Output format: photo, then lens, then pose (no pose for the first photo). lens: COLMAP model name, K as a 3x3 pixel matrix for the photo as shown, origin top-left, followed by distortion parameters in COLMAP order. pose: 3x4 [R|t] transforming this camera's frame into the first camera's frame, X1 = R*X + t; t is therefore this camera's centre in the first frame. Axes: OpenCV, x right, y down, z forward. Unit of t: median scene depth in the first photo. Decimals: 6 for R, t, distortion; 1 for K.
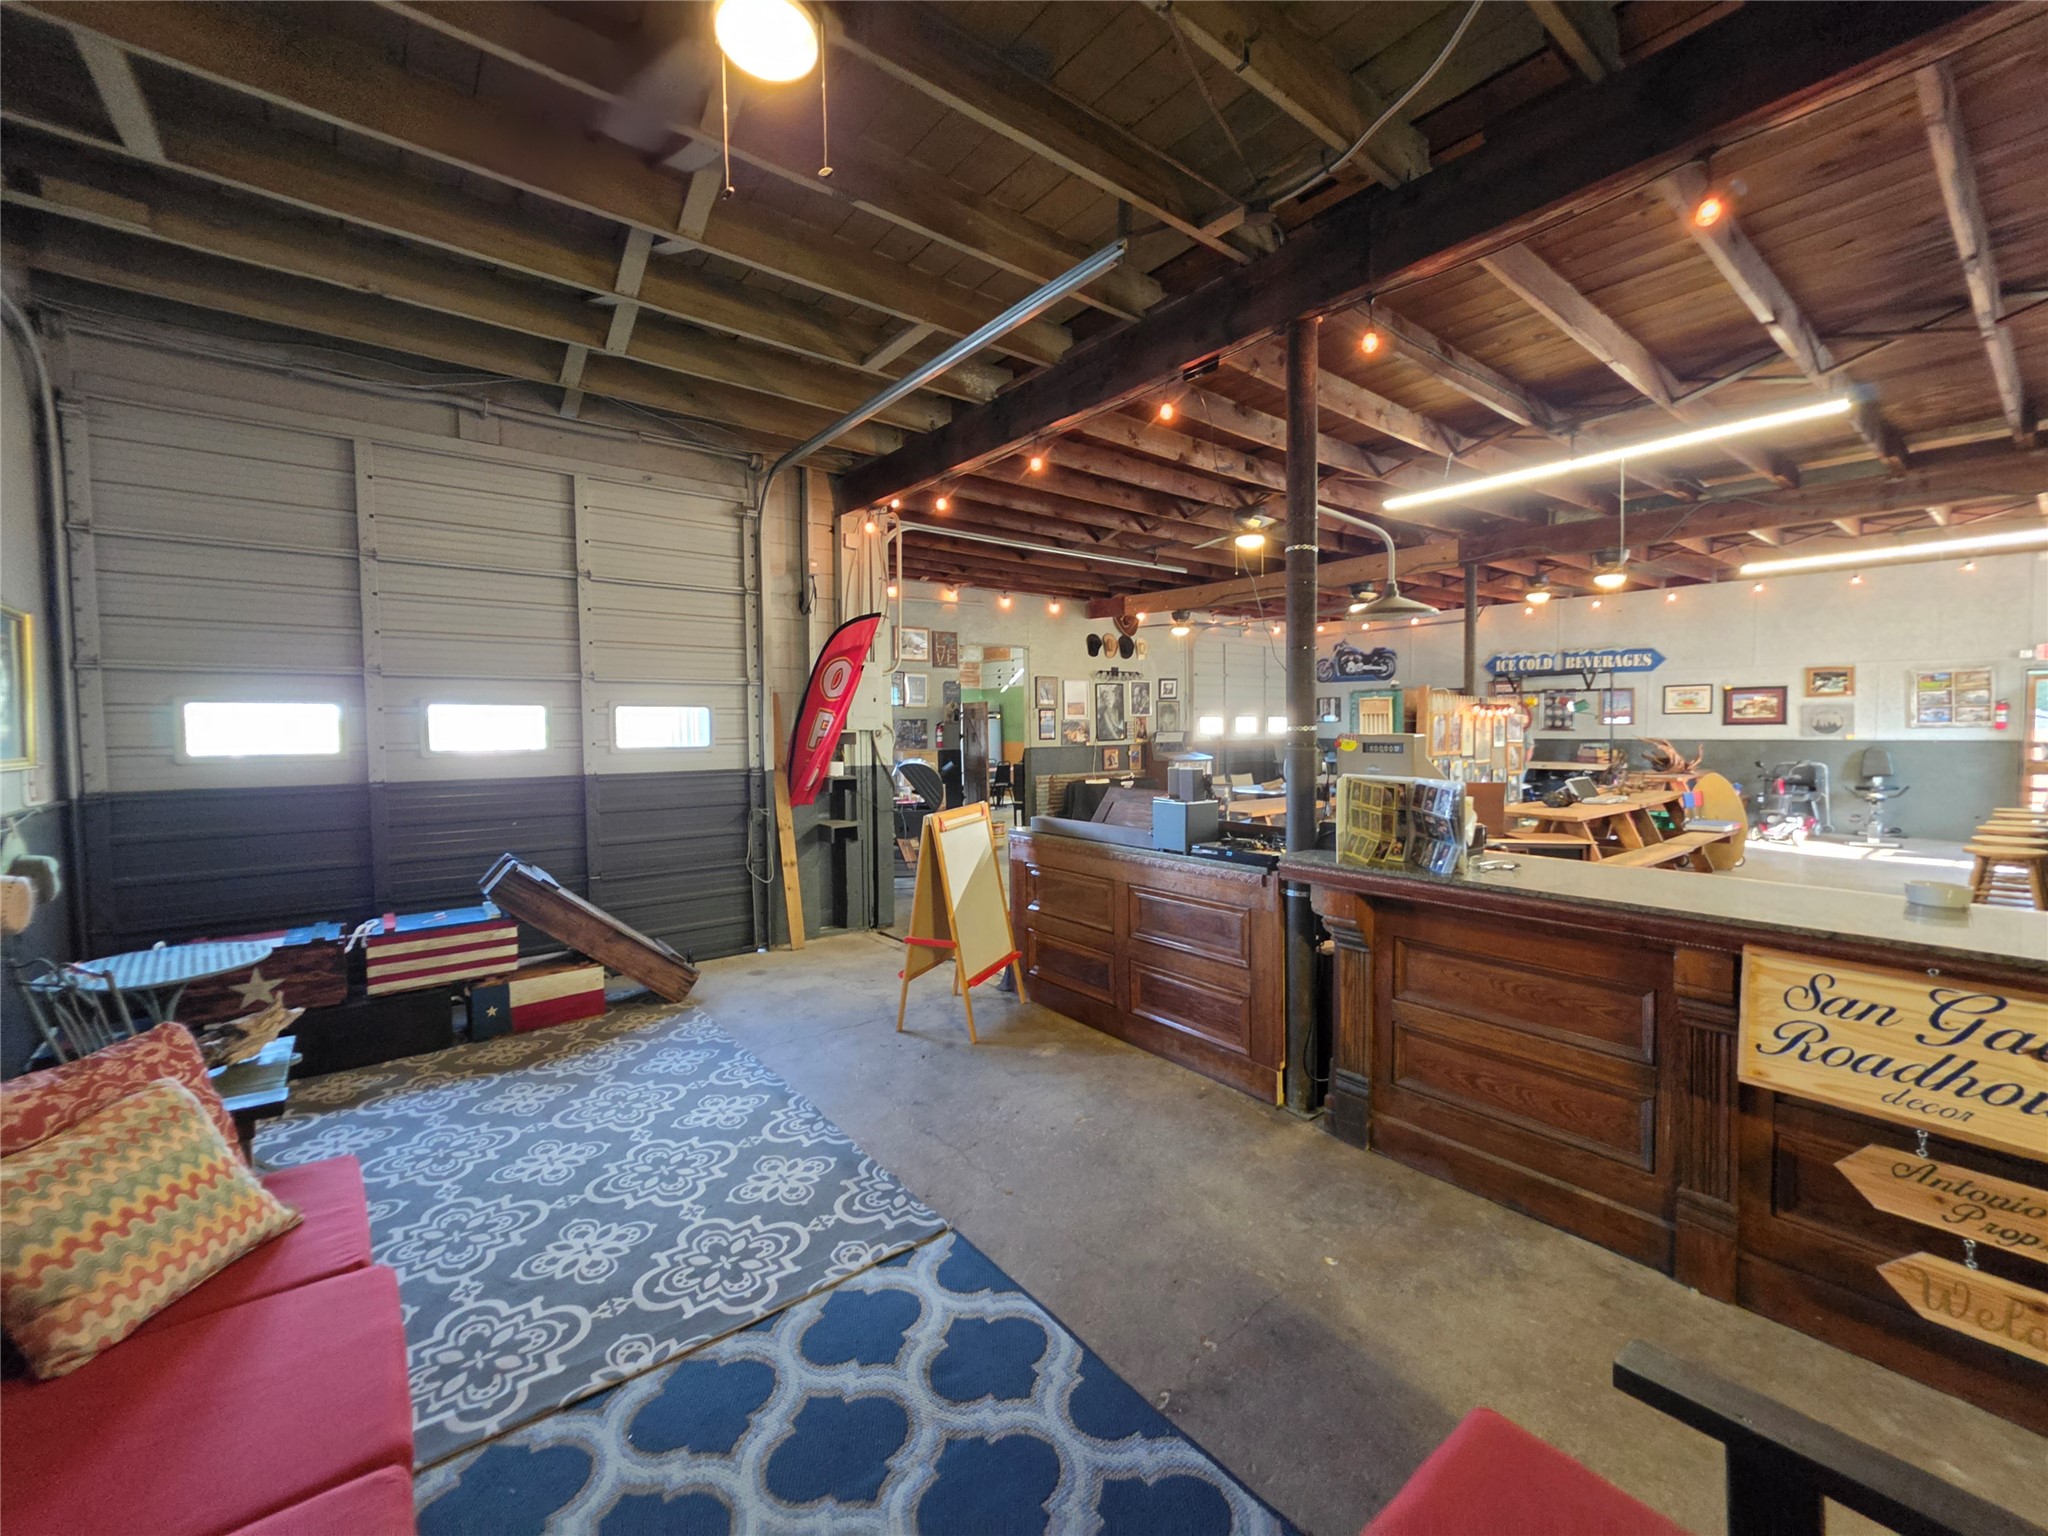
lens RADIAL K [[835.0, 0, 1025.7], [0, 835.0, 762.0], [0, 0, 1]] dist [-0.000331, 0.000089]
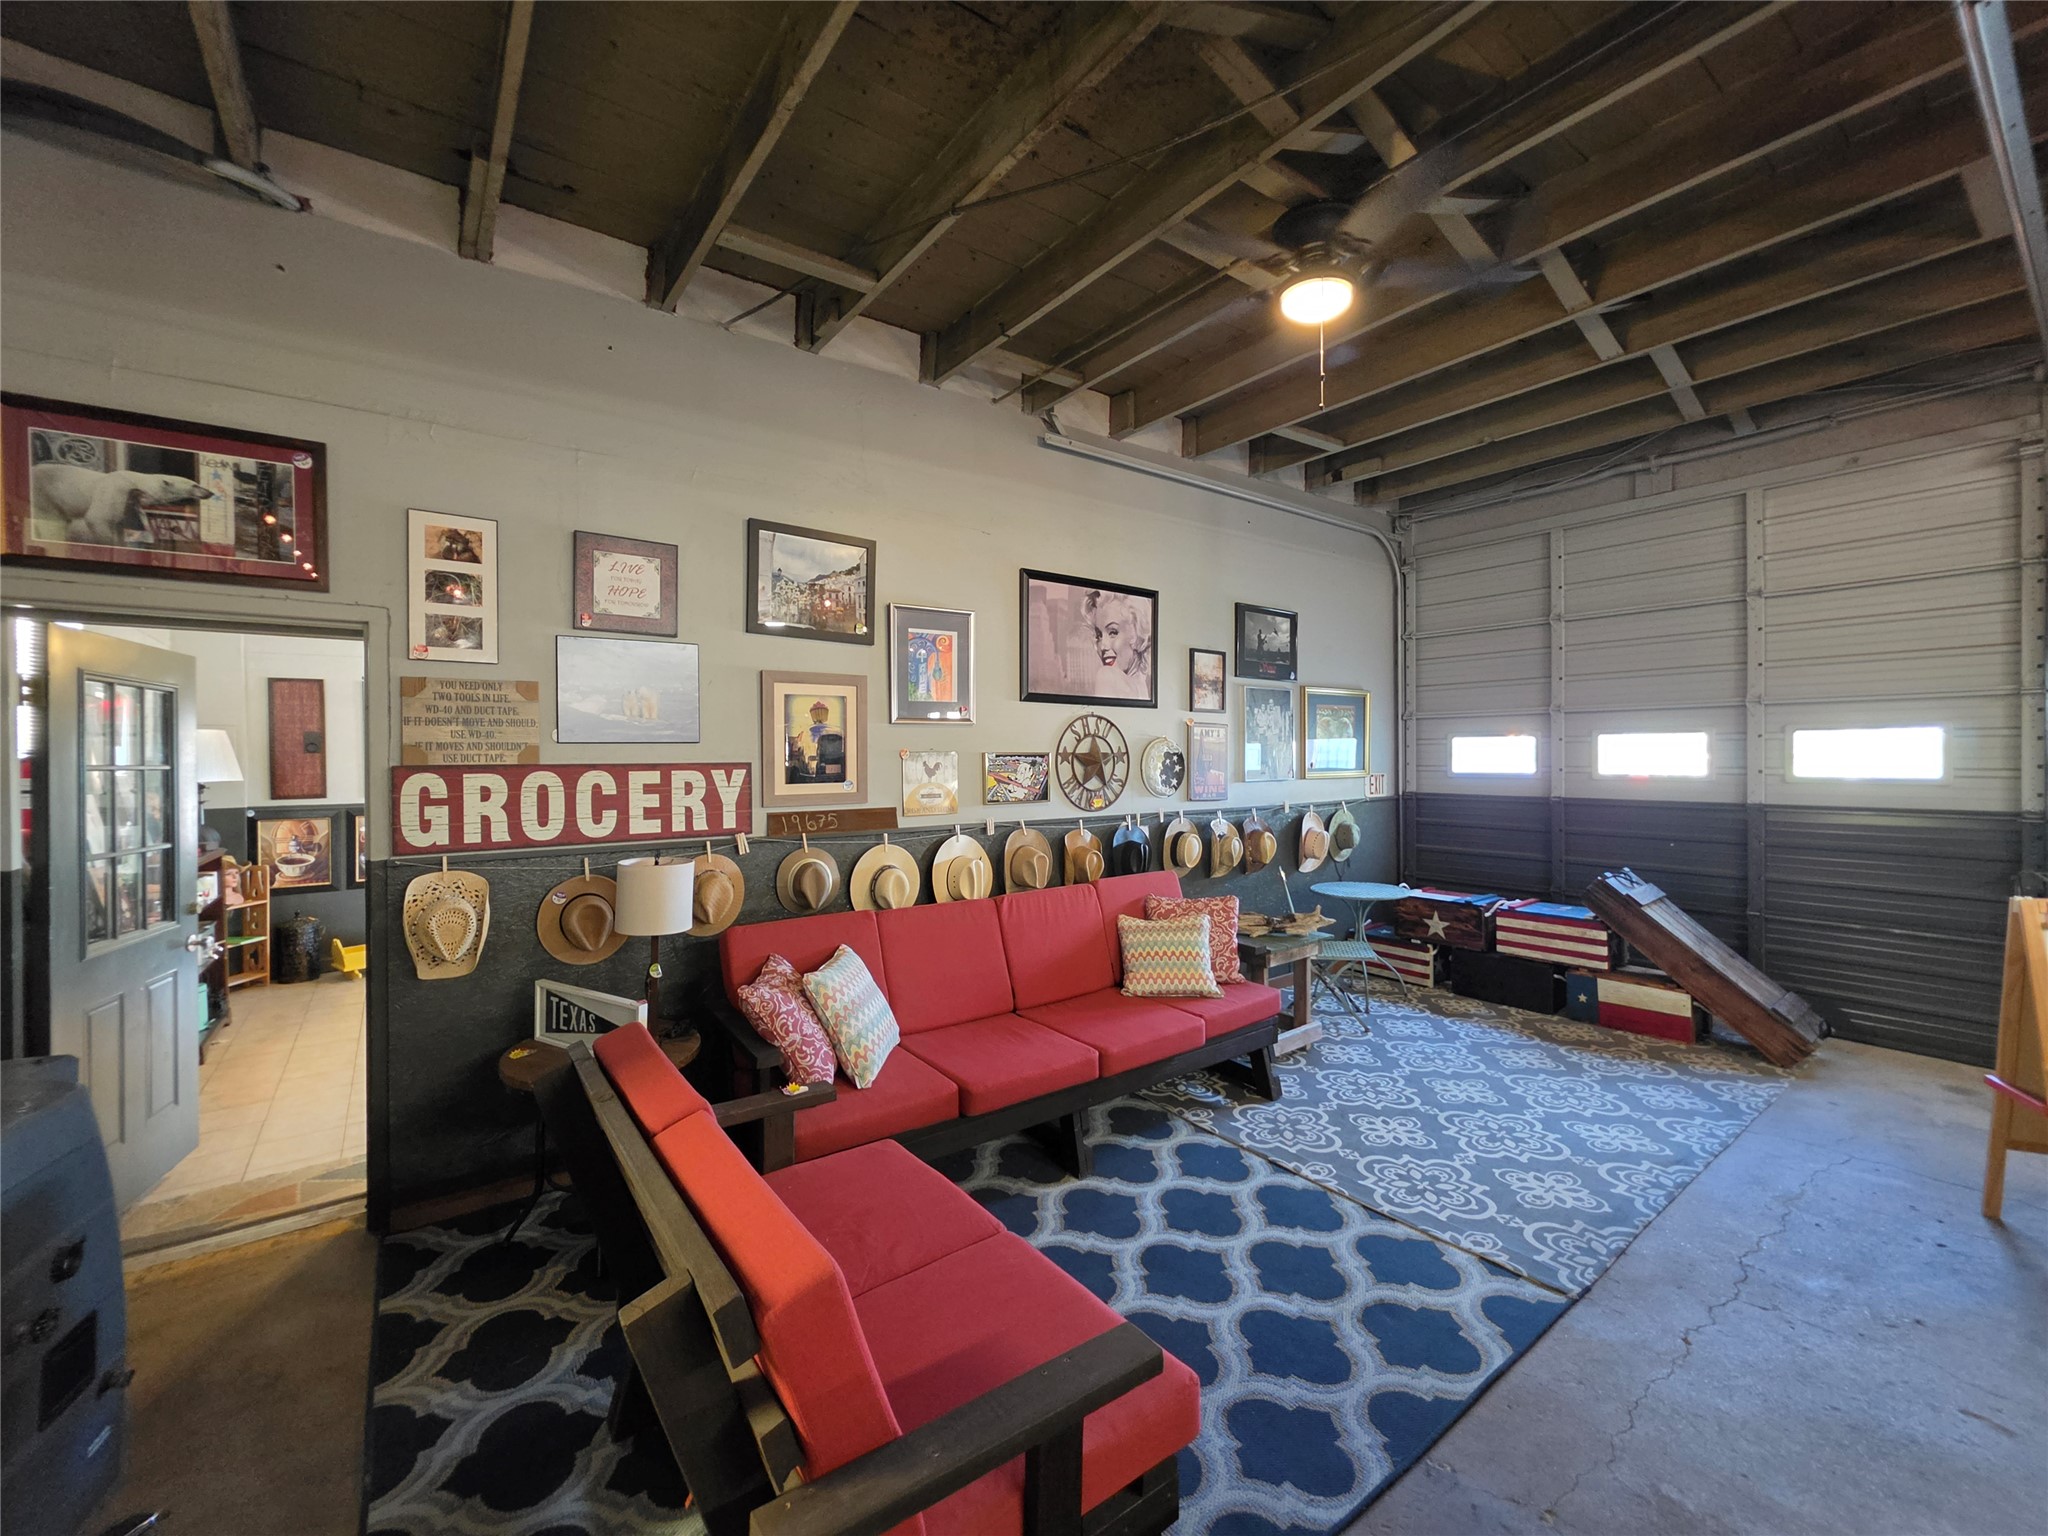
lens RADIAL K [[825.0, 0, 1030.5], [0, 825.0, 763.7], [0, 0, 1]] dist [0.001786, 0.000669]
pose [[-0.022868, 0.019063, -0.999557, 0.592096], [-0.033170, 0.999253, 0.019817, -0.029360], [0.999188, 0.033609, -0.022219, 0.272805]]
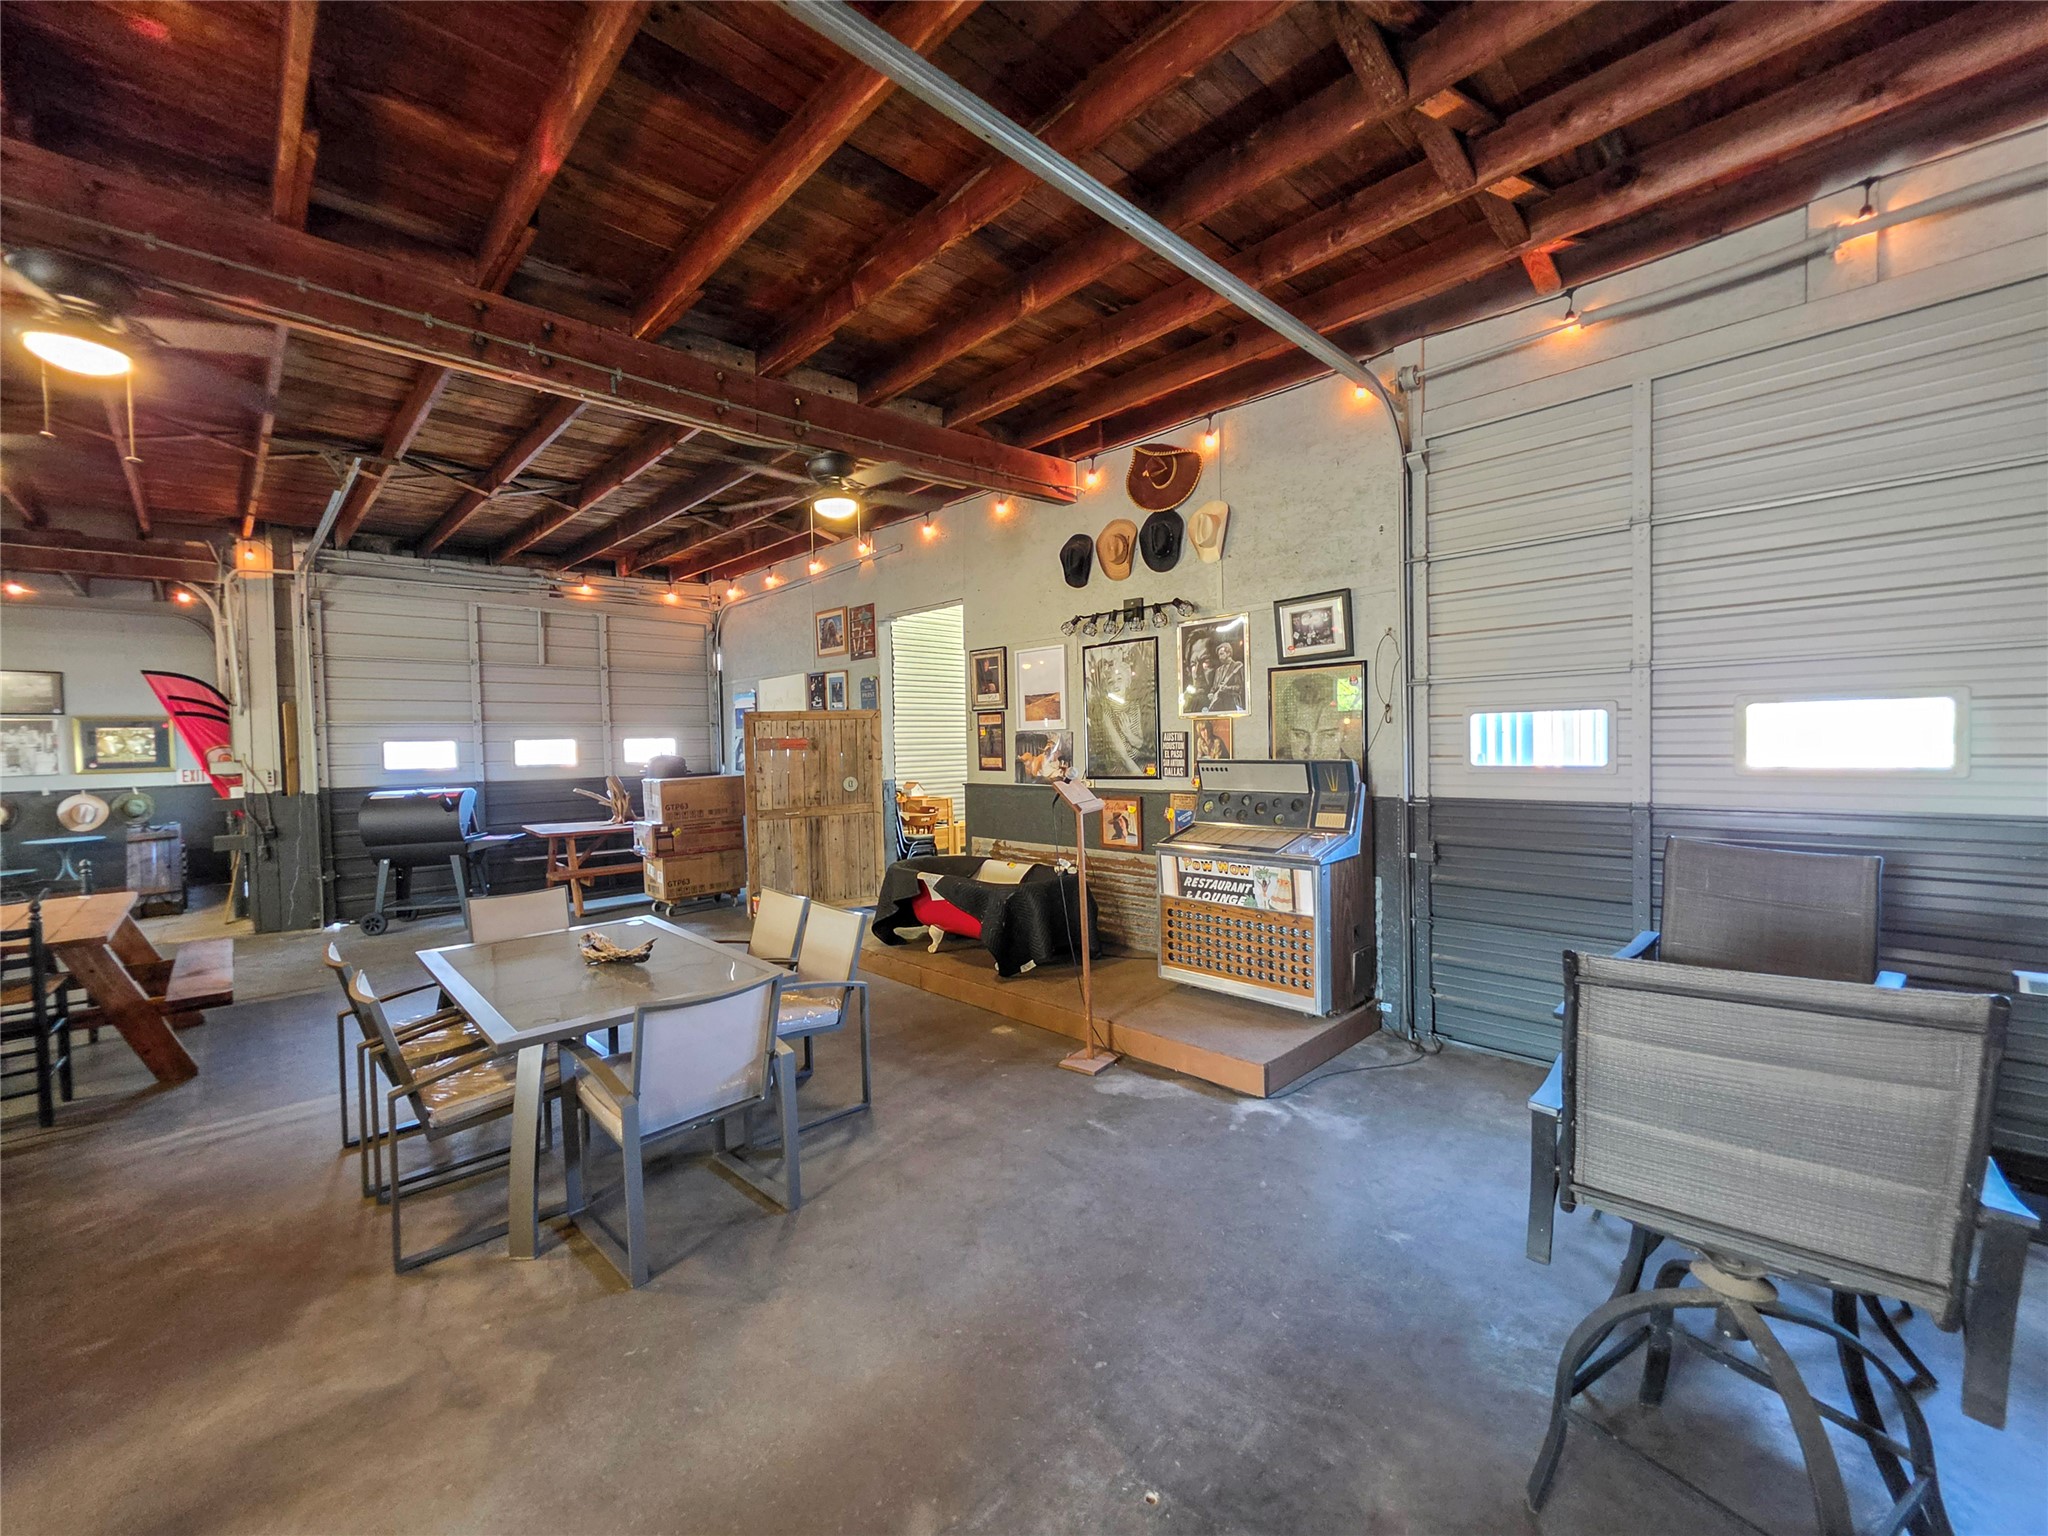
lens RADIAL K [[823.6, 0, 1010.2], [0, 823.6, 769.1], [0, 0, 1]] dist [0.000325, 0.000192]
pose [[0.098145, 0.043623, -0.994216, 1.531652], [-0.021273, 0.998902, 0.041729, -0.142245], [0.994945, 0.017054, 0.098965, 2.752713]]
